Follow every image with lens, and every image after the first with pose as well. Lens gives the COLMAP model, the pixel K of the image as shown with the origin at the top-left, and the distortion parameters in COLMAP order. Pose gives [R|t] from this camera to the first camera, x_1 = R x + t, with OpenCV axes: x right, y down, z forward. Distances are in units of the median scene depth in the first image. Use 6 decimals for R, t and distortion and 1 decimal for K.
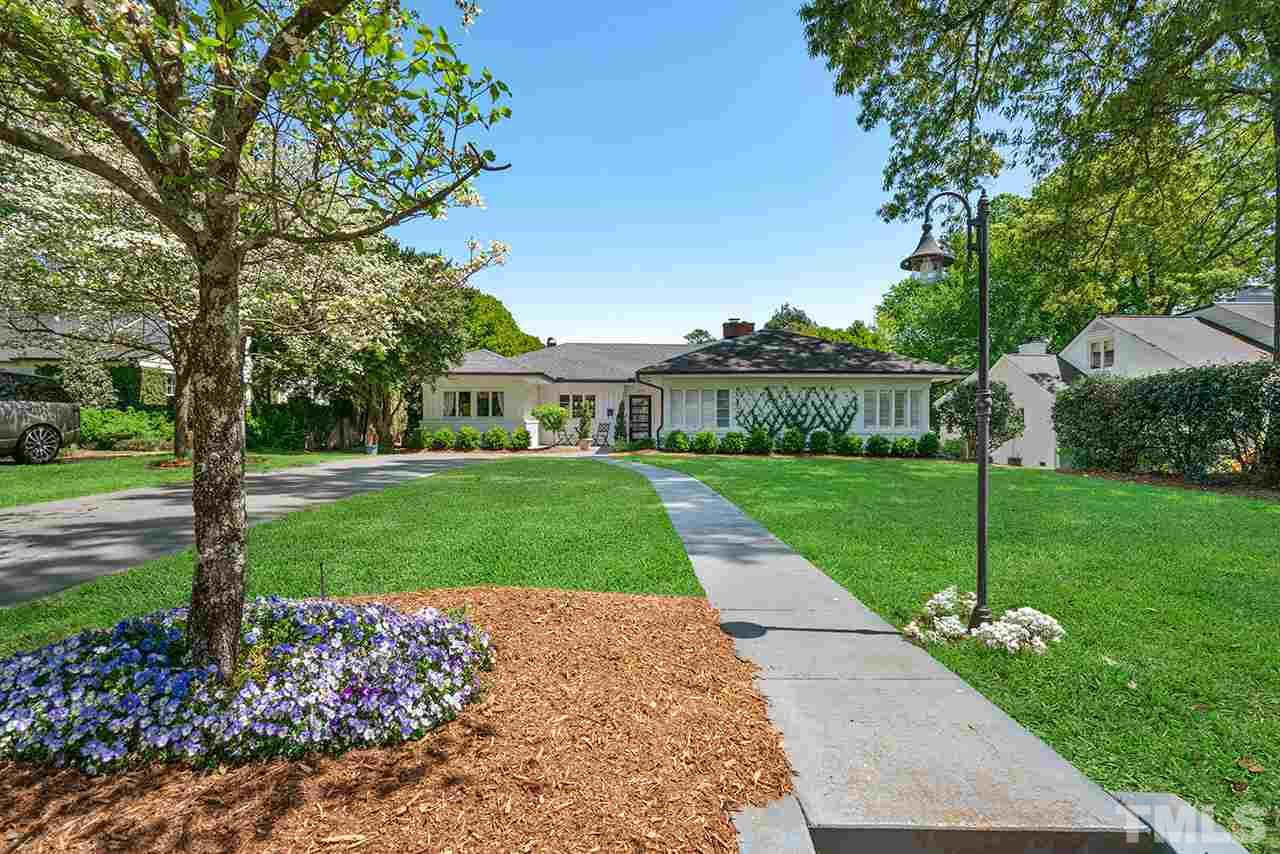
lens RADIAL K [[618.9, 0, 639.3], [0, 618.9, 425.2], [0, 0, 1]] dist [0.000716, 0.001554]
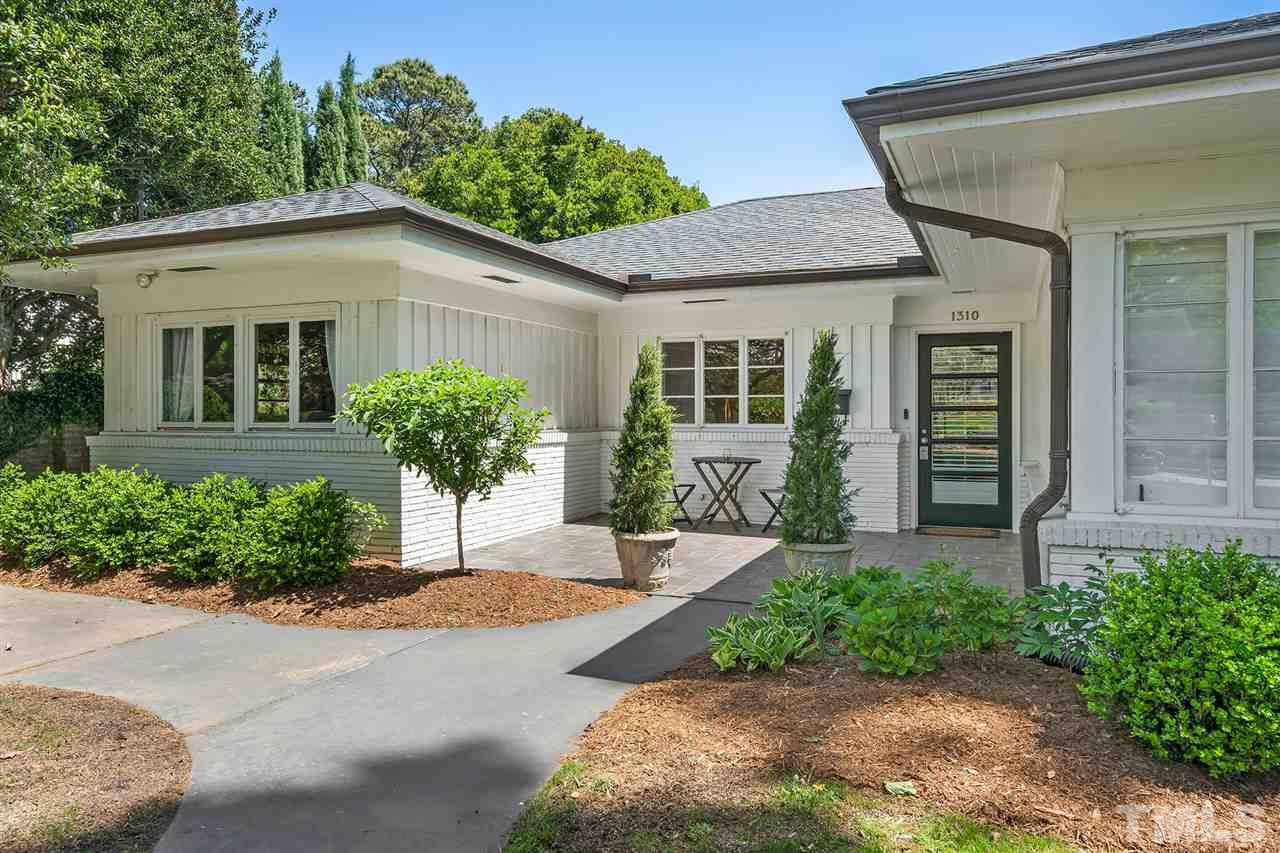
lens RADIAL K [[872.5, 0, 639.2], [0, 872.5, 422.3], [0, 0, 1]] dist [-0.000111, -0.000011]
pose [[0.915987, 0.001877, -0.401204, 0.023379], [-0.002133, 0.999998, -0.000193, -0.011975], [0.401203, 0.001032, 0.915989, 0.628386]]
